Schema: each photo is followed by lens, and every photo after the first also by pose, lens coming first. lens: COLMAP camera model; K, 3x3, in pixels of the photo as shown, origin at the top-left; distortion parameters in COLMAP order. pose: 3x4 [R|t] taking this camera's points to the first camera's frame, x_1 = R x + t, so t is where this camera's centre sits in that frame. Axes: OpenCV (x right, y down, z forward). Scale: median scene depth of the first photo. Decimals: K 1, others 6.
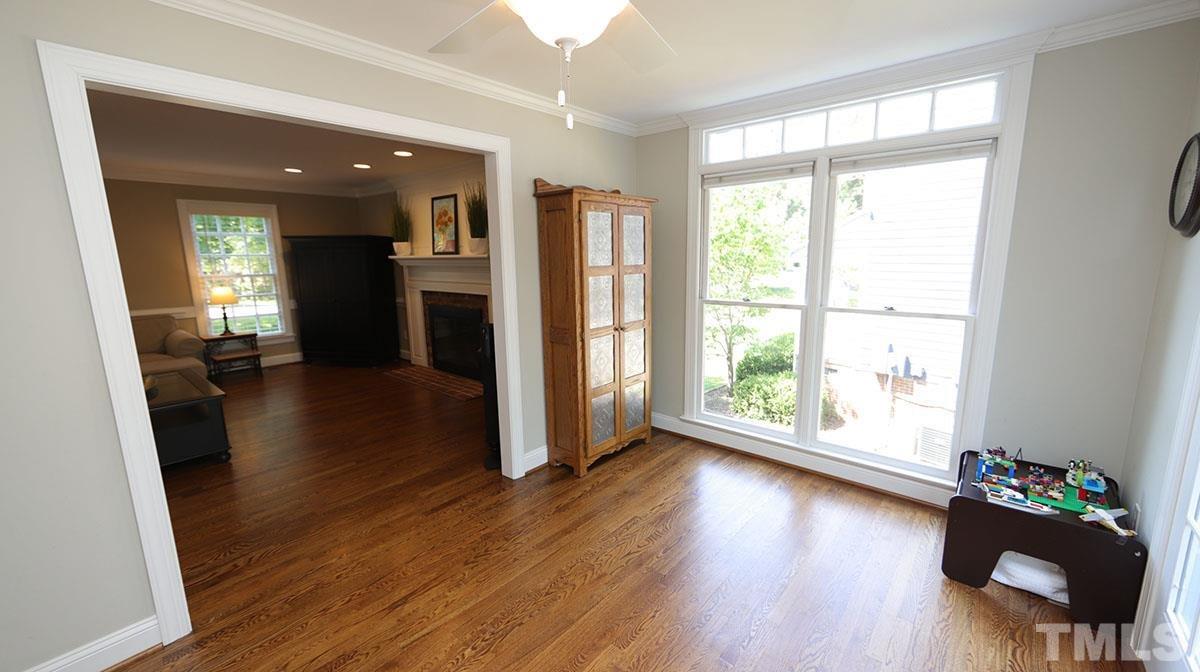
lens RADIAL K [[468.6, 0, 605.1], [0, 468.6, 336.1], [0, 0, 1]] dist [-0.001321, -0.000585]
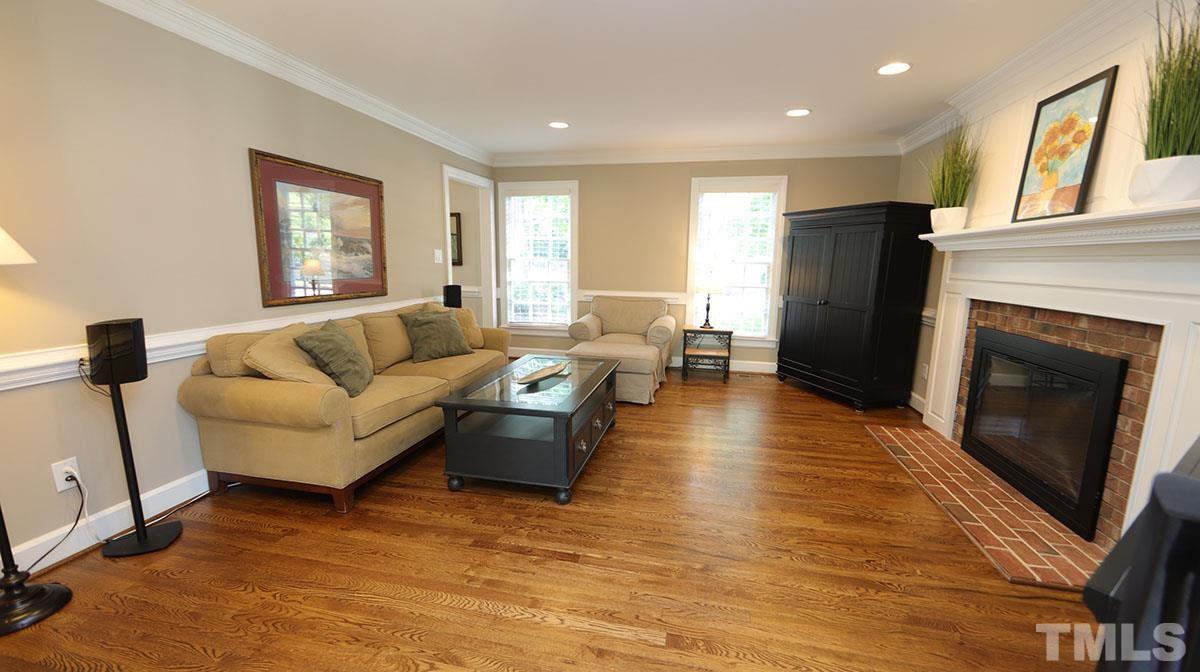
lens RADIAL K [[468.6, 0, 603.0], [0, 468.6, 339.5], [0, 0, 1]] dist [-0.001321, -0.000585]
pose [[0.464671, 0.166446, -0.869699, -0.121314], [-0.170271, 0.980641, 0.096704, -0.033761], [0.868958, 0.103149, 0.484016, 0.401560]]
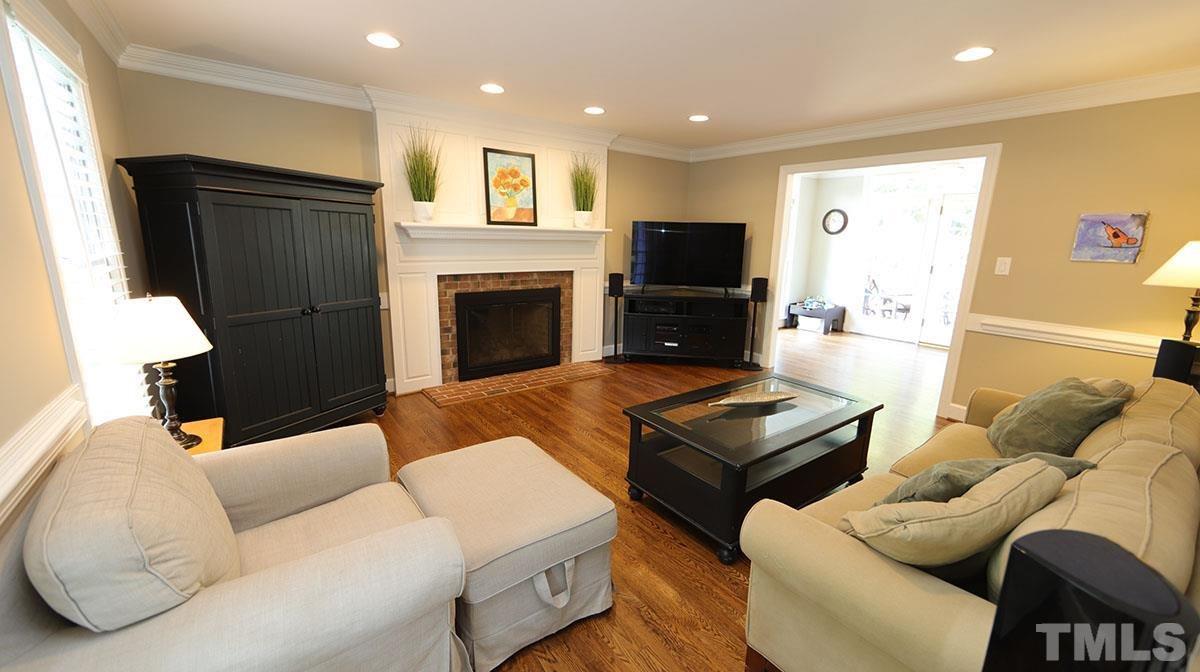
lens RADIAL K [[468.6, 0, 603.4], [0, 468.6, 331.5], [0, 0, 1]] dist [-0.001321, -0.000585]
pose [[0.226077, -0.178667, 0.957584, -1.039897], [0.139991, 0.978790, 0.149573, -0.087795], [-0.963998, 0.100238, 0.246294, 0.626899]]
